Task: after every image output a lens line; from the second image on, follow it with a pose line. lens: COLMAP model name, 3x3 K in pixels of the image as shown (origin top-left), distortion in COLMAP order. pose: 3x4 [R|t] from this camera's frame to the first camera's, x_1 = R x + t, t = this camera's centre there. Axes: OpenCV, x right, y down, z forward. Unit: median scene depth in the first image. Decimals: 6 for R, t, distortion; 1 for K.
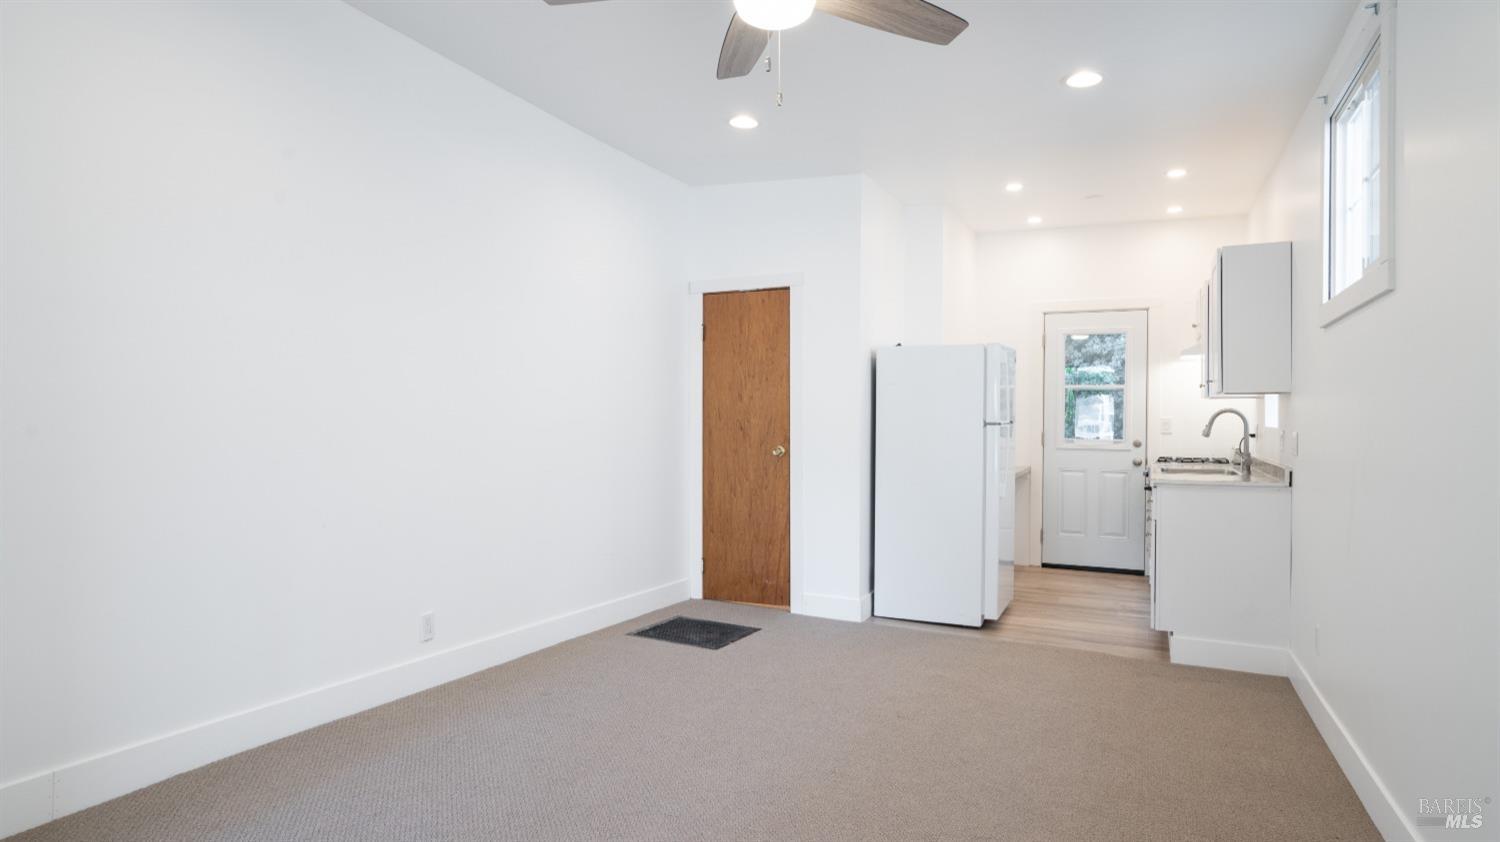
lens RADIAL K [[865.7, 0, 752.5], [0, 865.7, 422.8], [0, 0, 1]] dist [-0.004448, -0.000174]
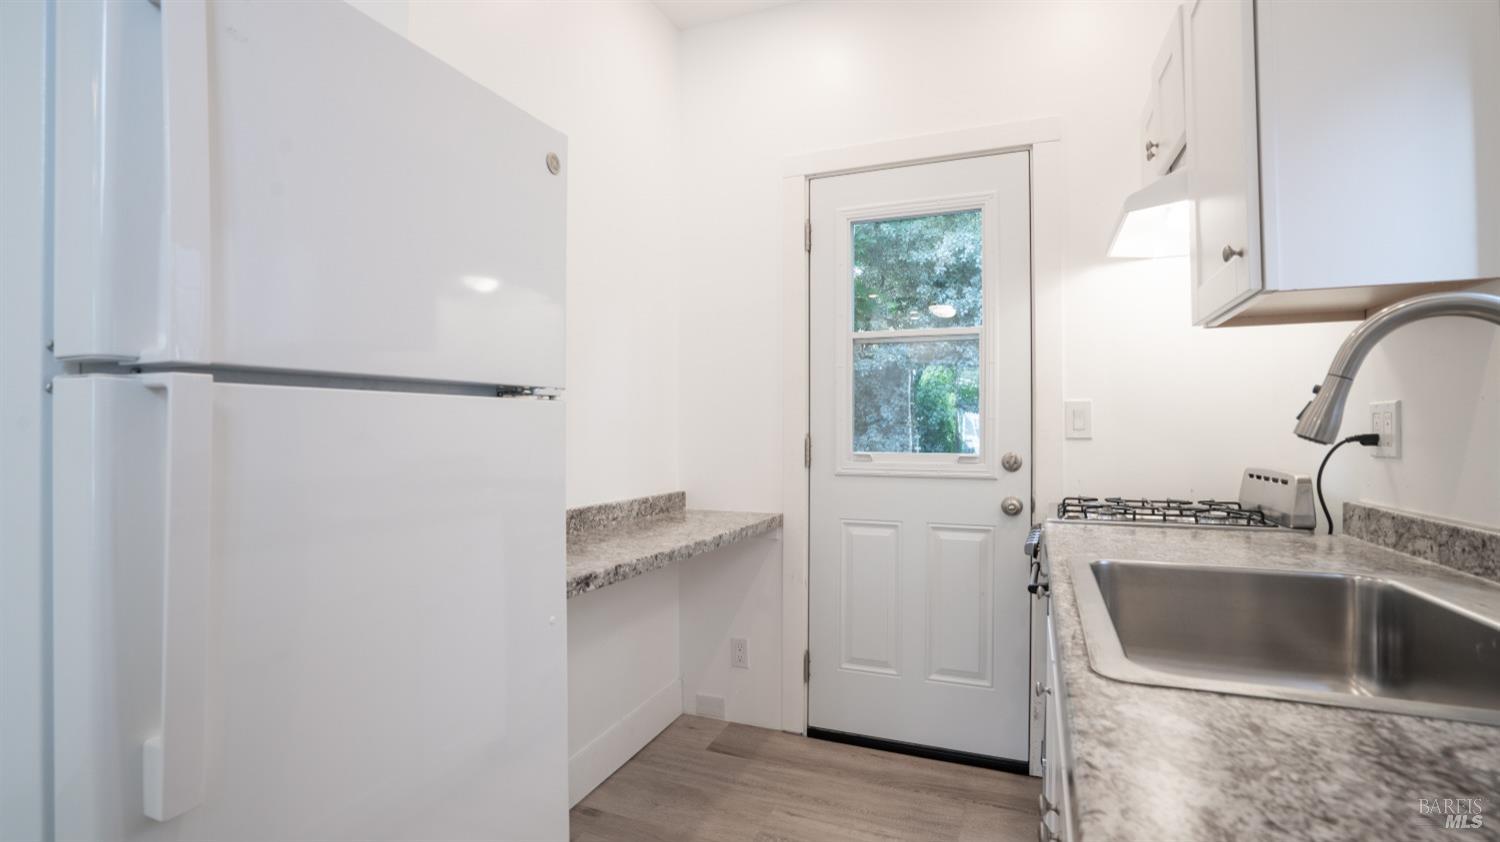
lens RADIAL K [[700.5, 0, 739.8], [0, 700.5, 427.0], [0, 0, 1]] dist [-0.038093, 0.009967]
pose [[0.999295, -0.010346, 0.036081, 0.297294], [0.010540, 0.999931, -0.005180, 0.006787], [-0.036025, 0.005556, 0.999335, 0.657835]]
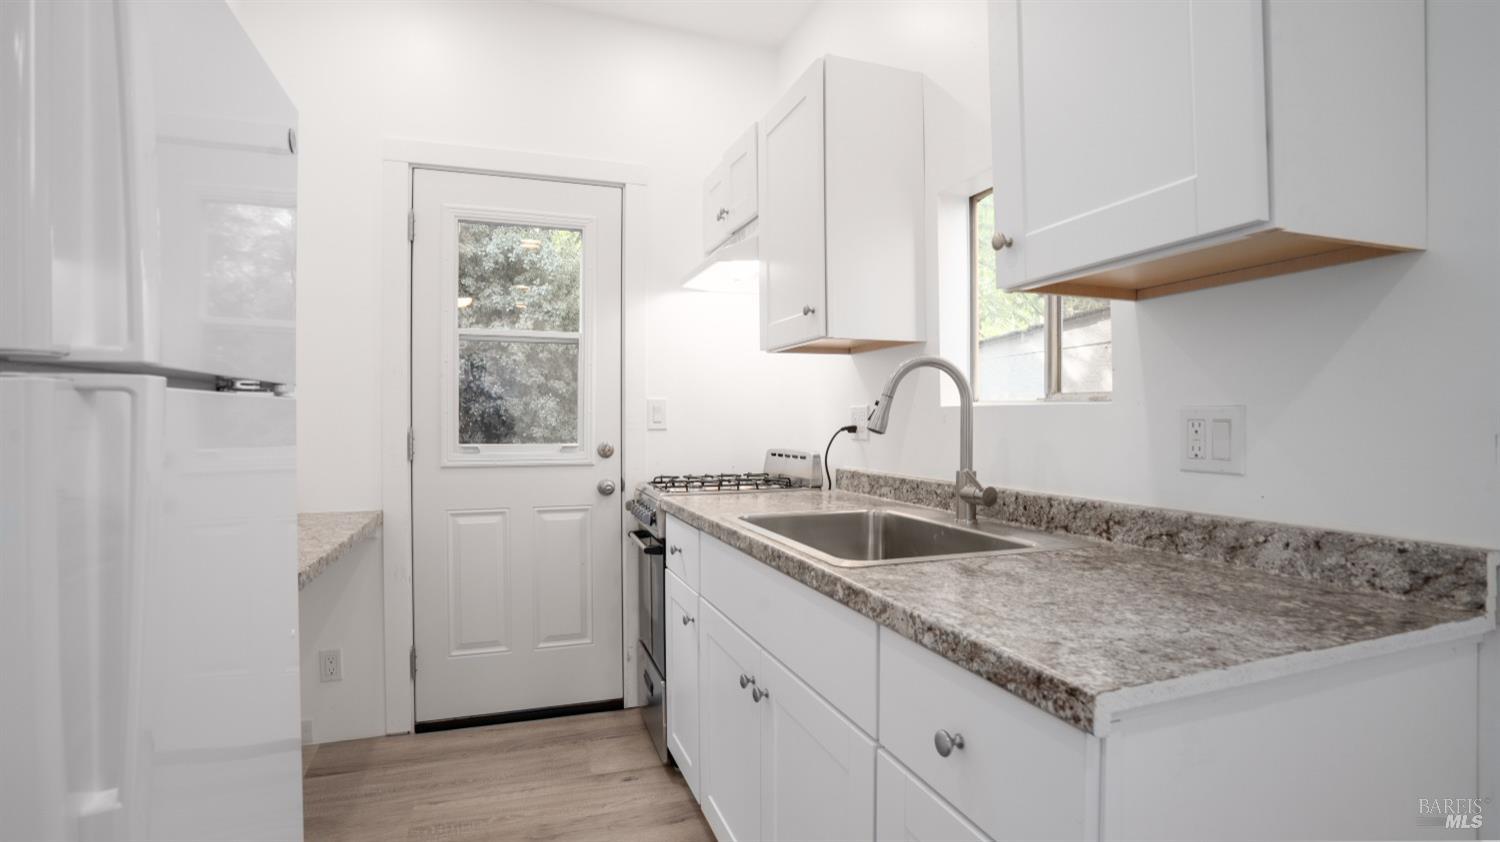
lens RADIAL K [[700.5, 0, 743.7], [0, 700.5, 424.8], [0, 0, 1]] dist [-0.038093, 0.009967]
pose [[0.725663, -0.018194, 0.687809, 0.222150], [0.009886, 0.999823, 0.016017, 0.003498], [-0.687979, -0.004823, 0.725715, 0.645343]]
